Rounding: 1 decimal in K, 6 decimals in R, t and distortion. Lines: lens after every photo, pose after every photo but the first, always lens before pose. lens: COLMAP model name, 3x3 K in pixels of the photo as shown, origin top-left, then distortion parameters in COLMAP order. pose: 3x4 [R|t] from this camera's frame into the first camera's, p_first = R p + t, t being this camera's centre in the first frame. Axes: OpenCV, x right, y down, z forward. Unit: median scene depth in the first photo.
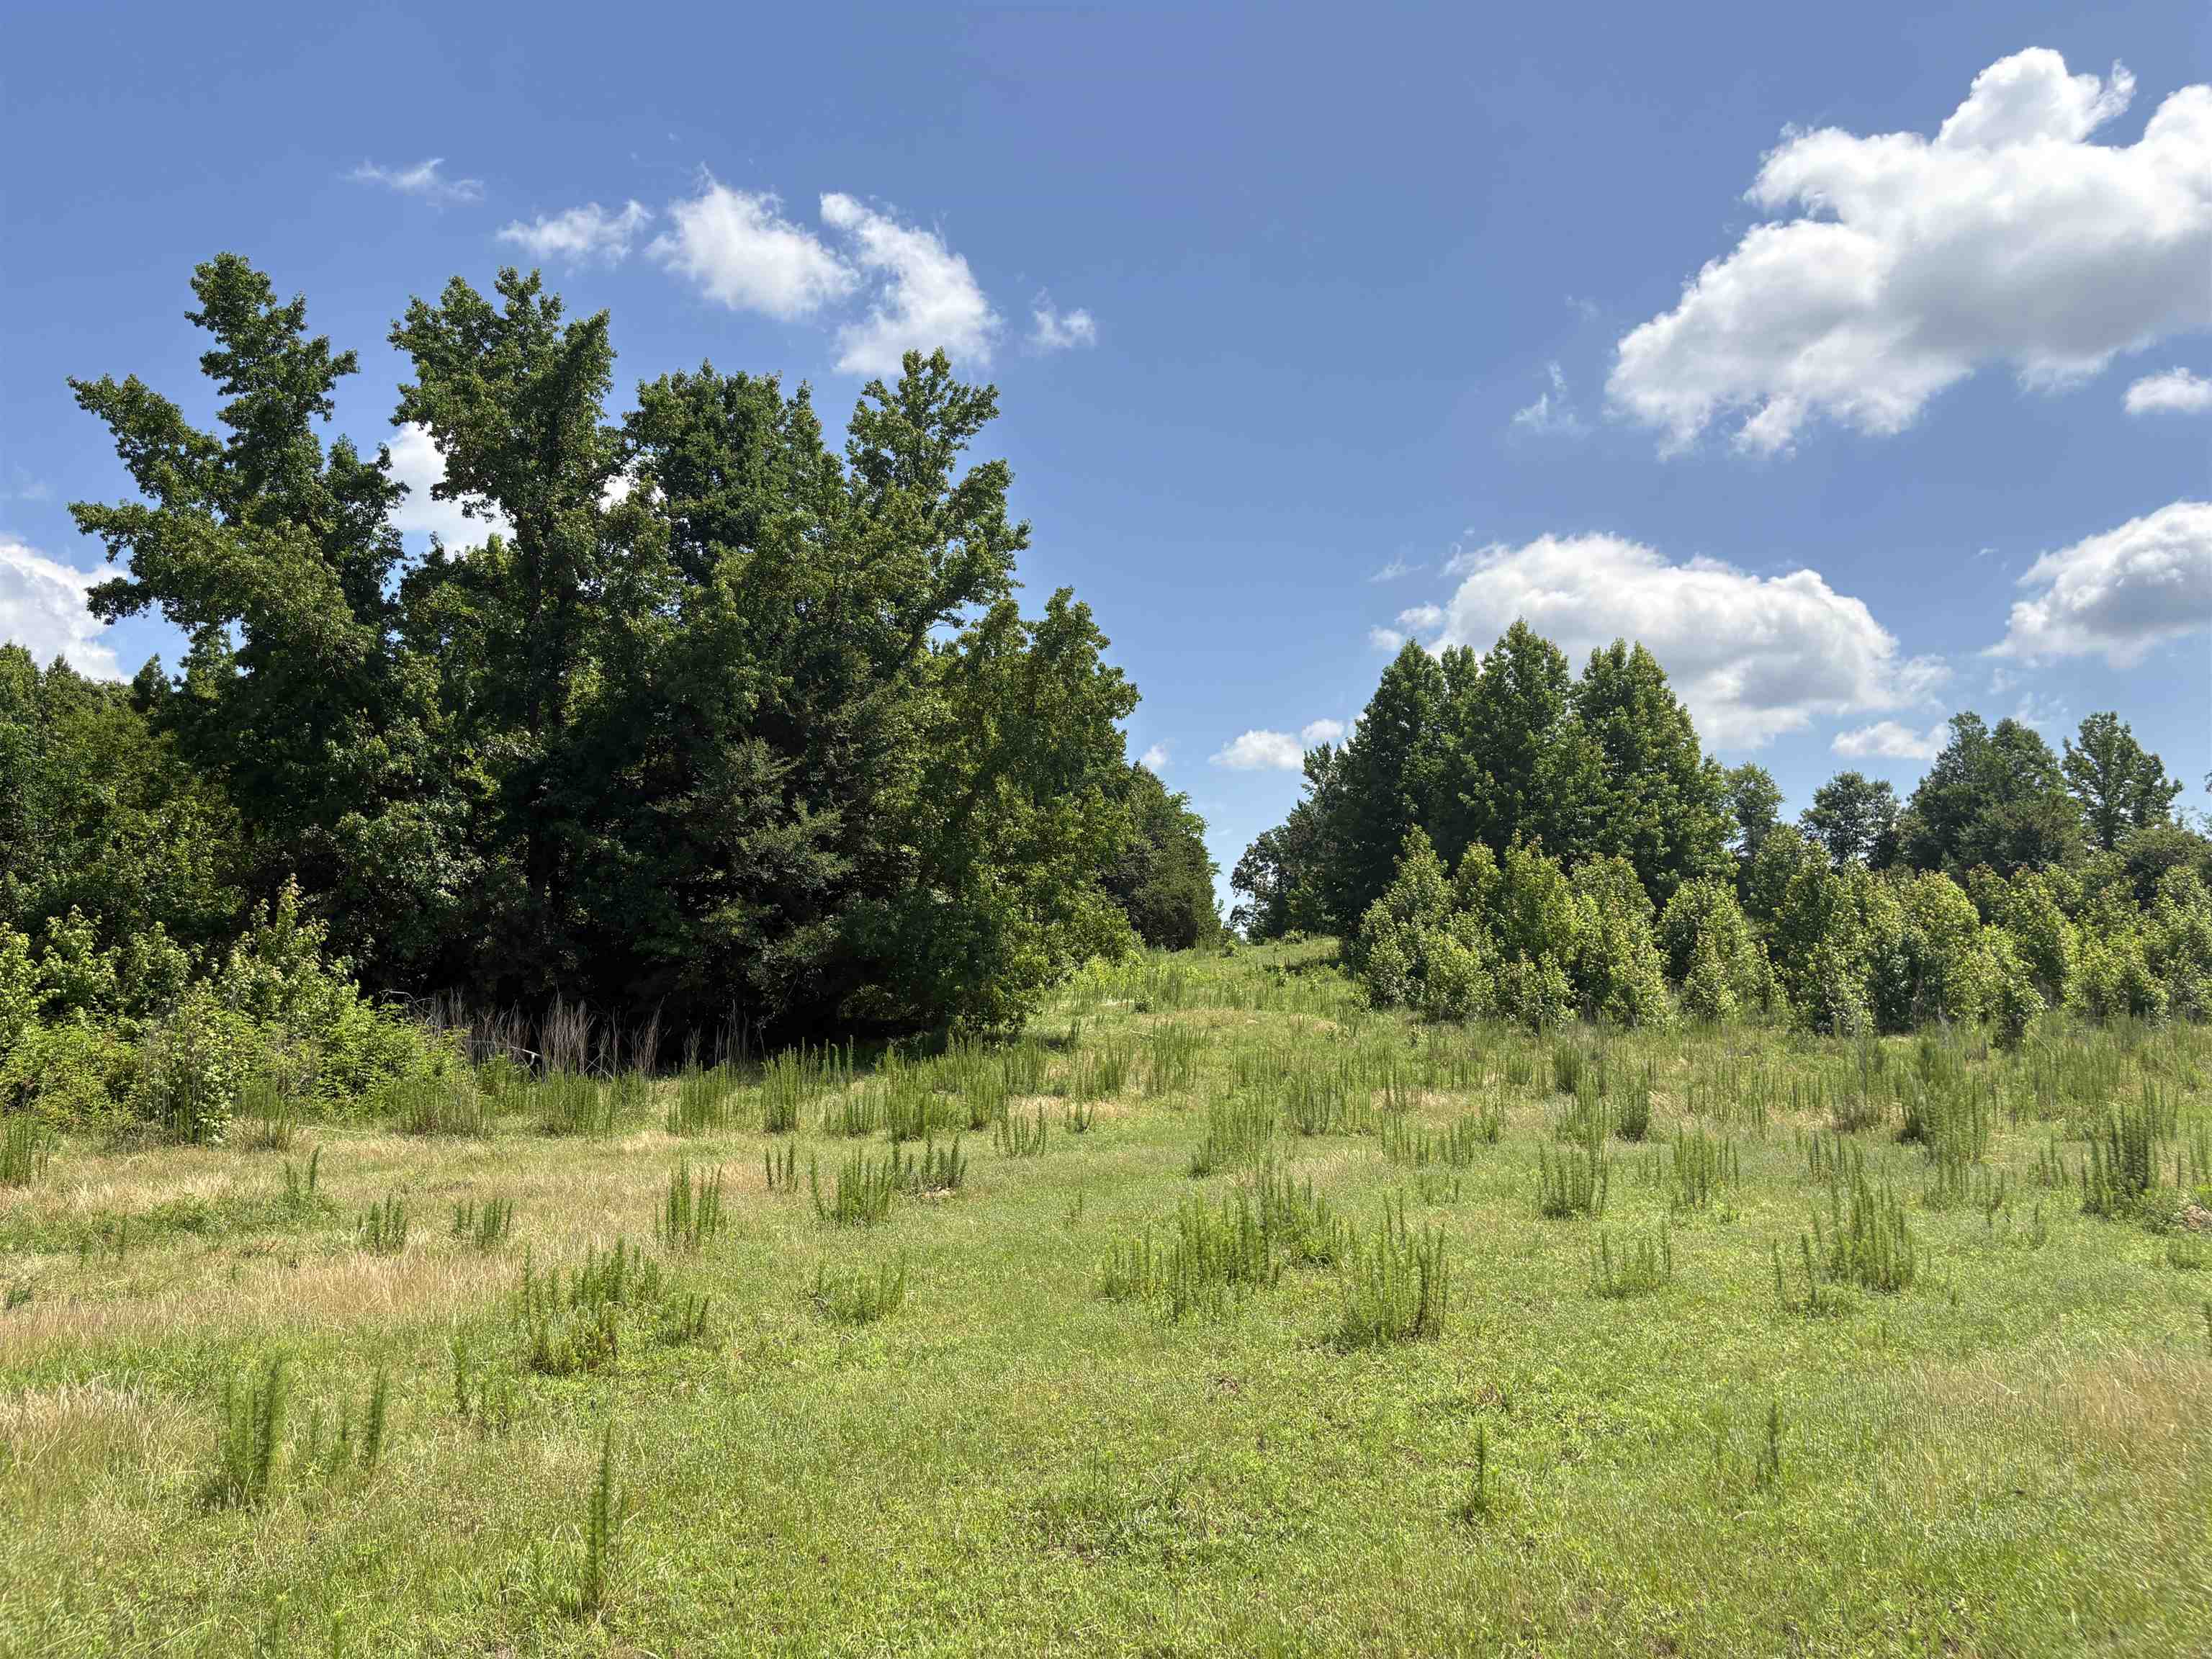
lens RADIAL K [[1610.5, 0, 1106.0], [0, 1610.5, 829.5], [0, 0, 1]] dist [0.048061, -0.066795]
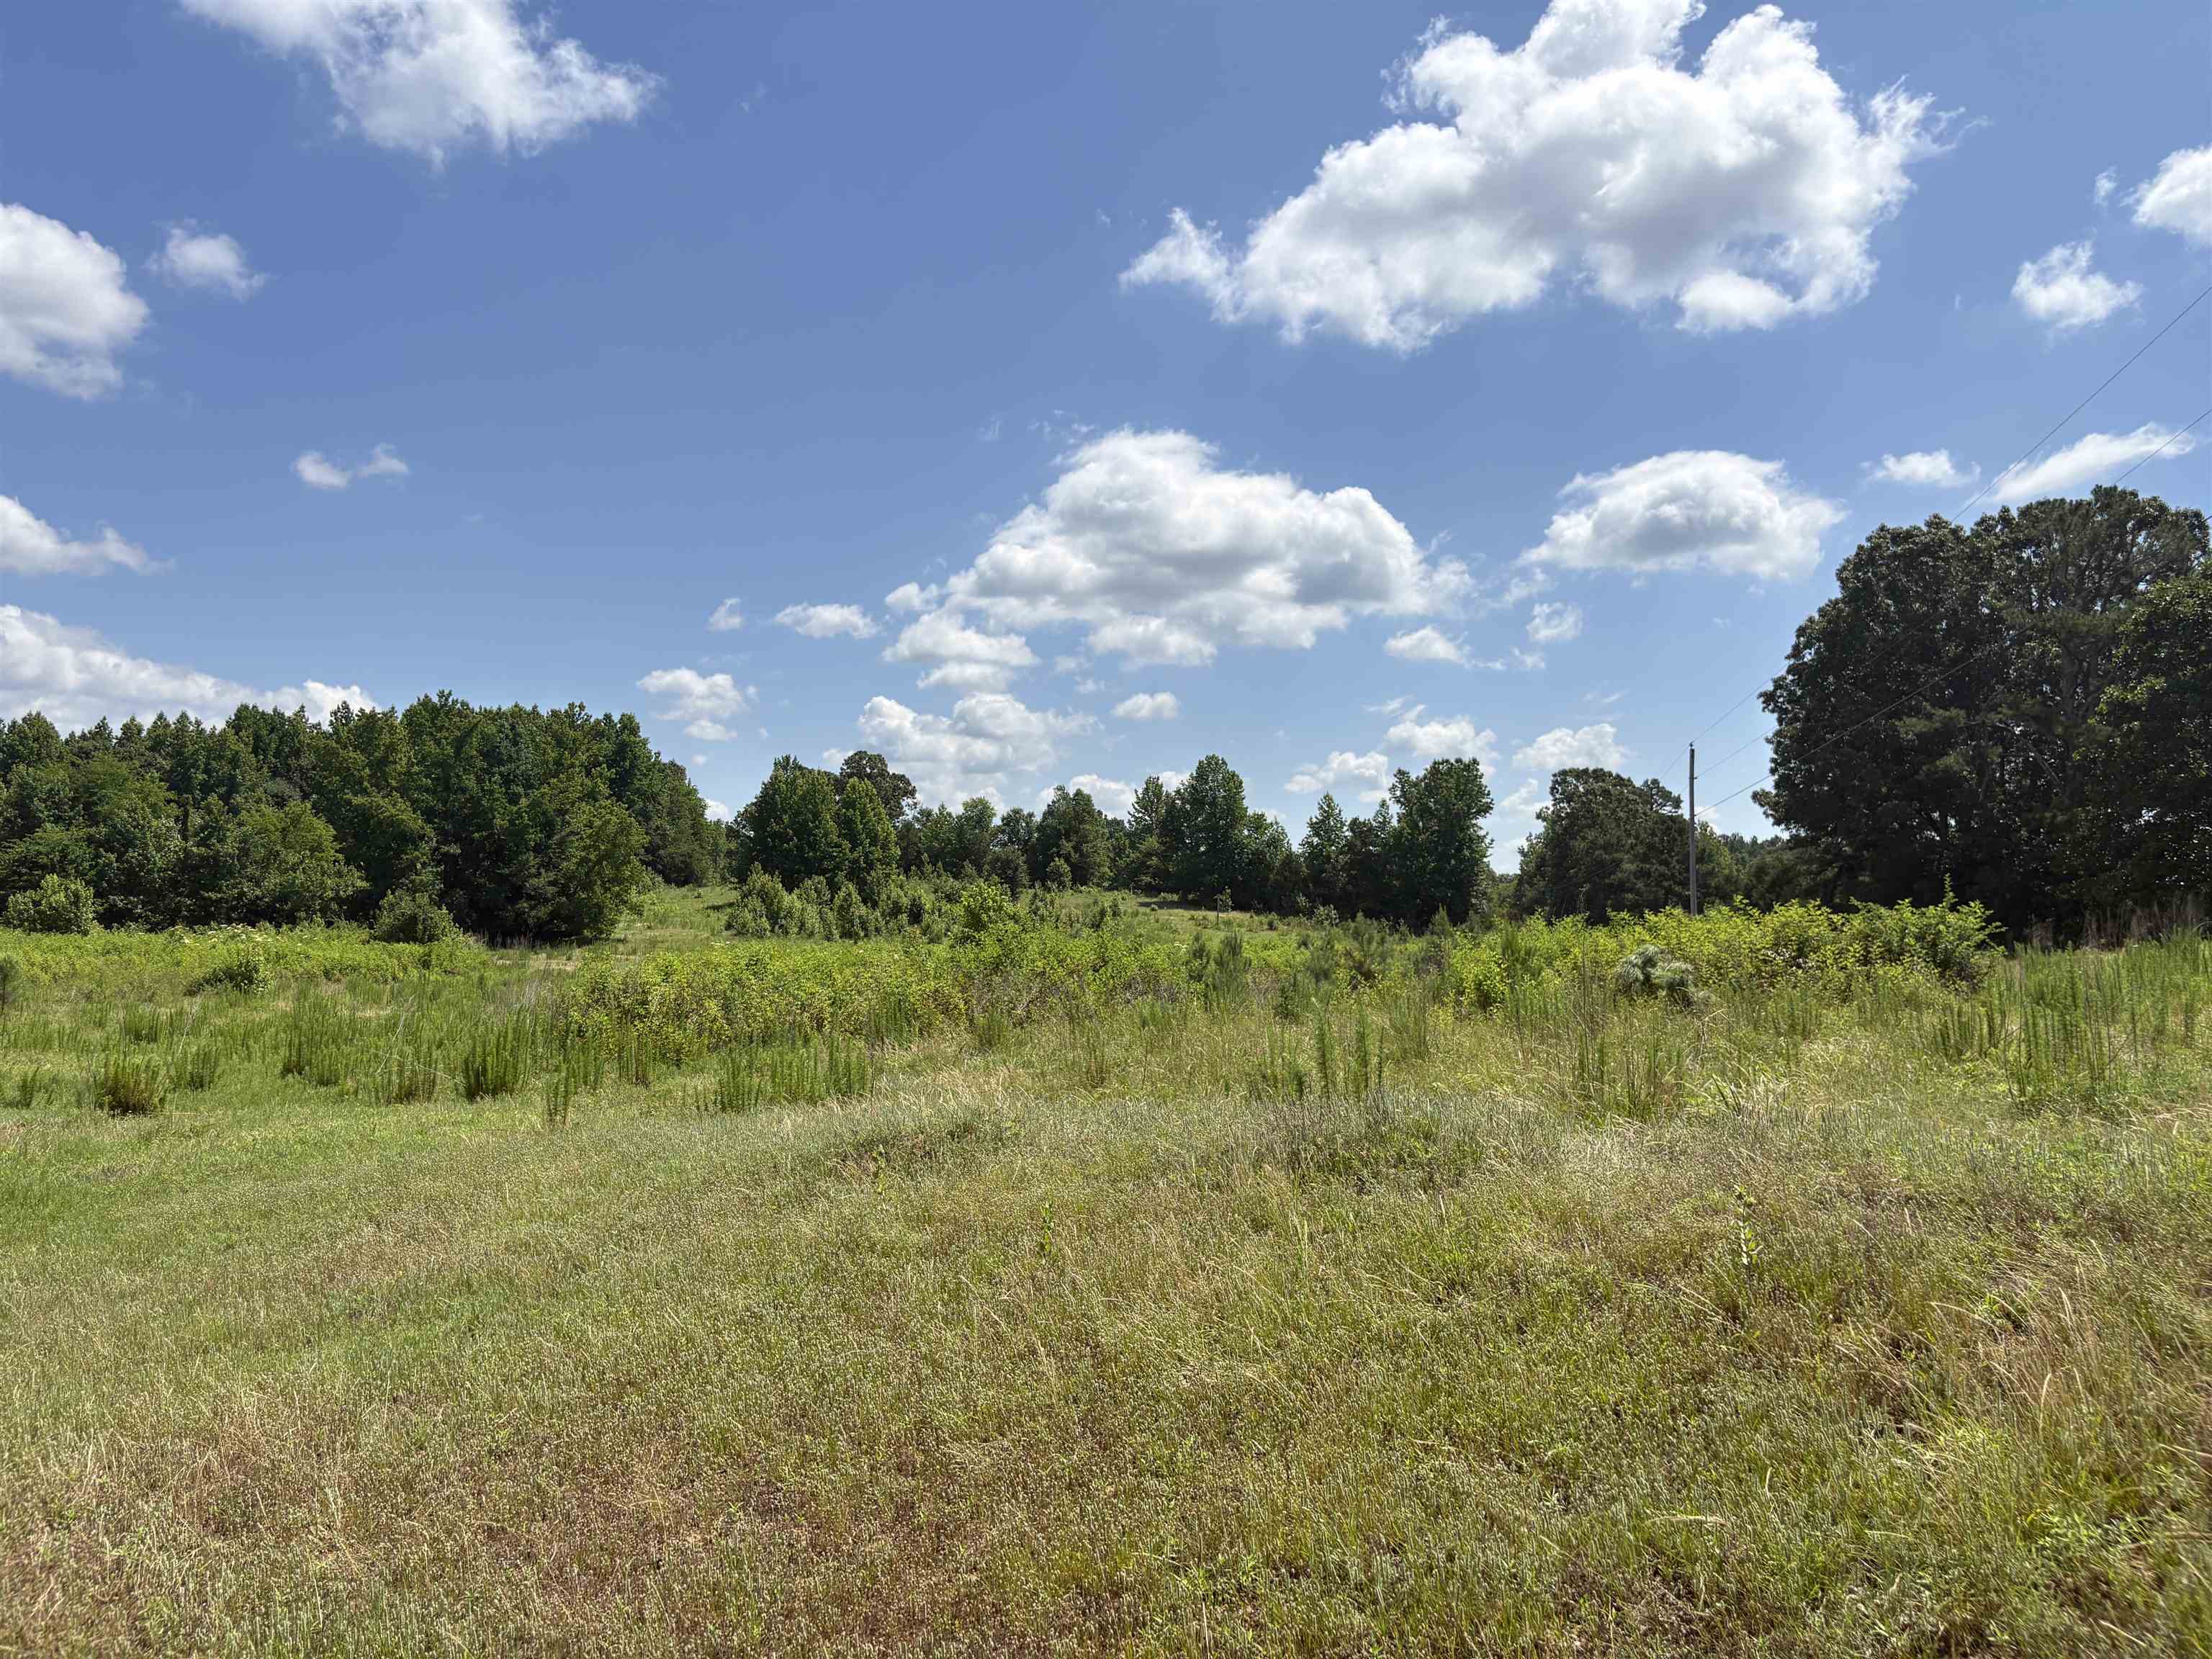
lens RADIAL K [[1610.5, 0, 1106.0], [0, 1610.5, 829.5], [0, 0, 1]] dist [0.048061, -0.066795]
pose [[0.965501, 0.036289, 0.257858, 0.073695], [-0.059022, 0.994967, 0.080974, -0.428114], [-0.253621, -0.093400, 0.962784, -2.469796]]
